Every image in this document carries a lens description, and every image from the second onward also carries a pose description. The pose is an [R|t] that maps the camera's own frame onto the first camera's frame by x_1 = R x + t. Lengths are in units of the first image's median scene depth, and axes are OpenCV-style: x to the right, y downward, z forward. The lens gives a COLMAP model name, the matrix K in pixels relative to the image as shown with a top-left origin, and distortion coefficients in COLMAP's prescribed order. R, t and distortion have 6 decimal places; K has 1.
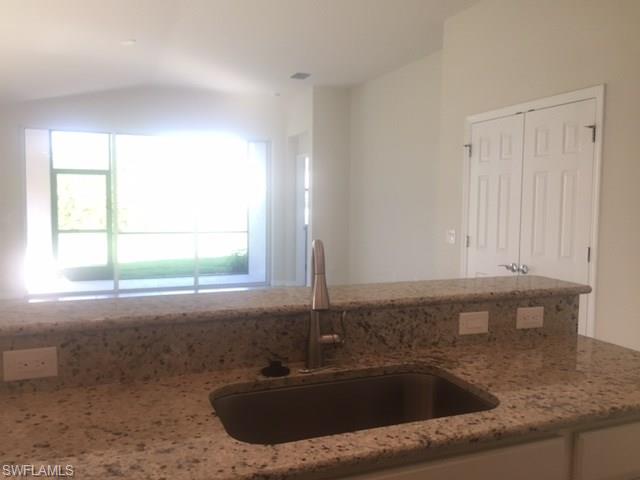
lens RADIAL K [[554.8, 0, 320.6], [0, 554.8, 240.8], [0, 0, 1]] dist [0.076158, -0.062797]
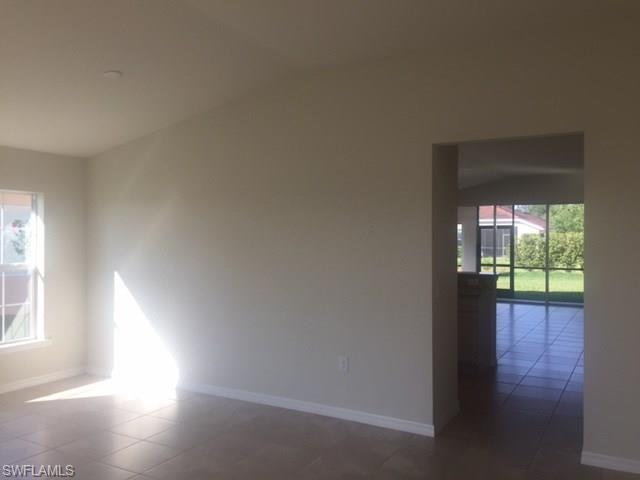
lens RADIAL K [[554.8, 0, 320.2], [0, 554.8, 236.9], [0, 0, 1]] dist [0.076158, -0.062797]
pose [[0.635954, -0.009312, -0.771671, 2.380211], [-0.056985, 0.996631, -0.058989, 0.116997], [0.769620, 0.081488, 0.633281, -1.842034]]
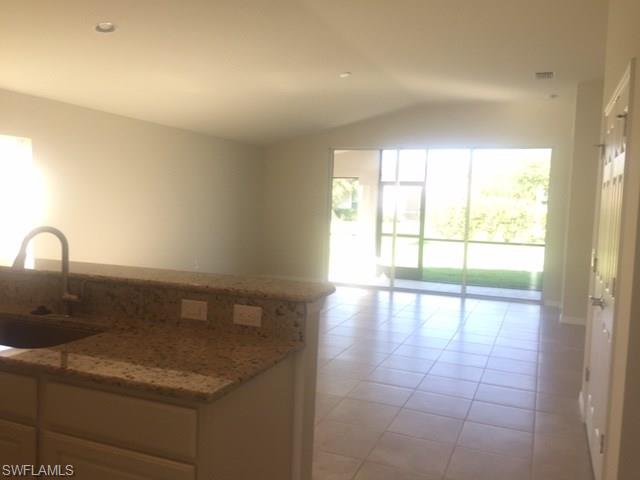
lens RADIAL K [[554.8, 0, 321.1], [0, 554.8, 241.7], [0, 0, 1]] dist [0.076158, -0.062797]
pose [[0.728669, 0.065686, -0.681709, 1.203774], [-0.078898, 0.996814, 0.011715, -0.027719], [0.680306, 0.045249, 0.731530, 0.314815]]
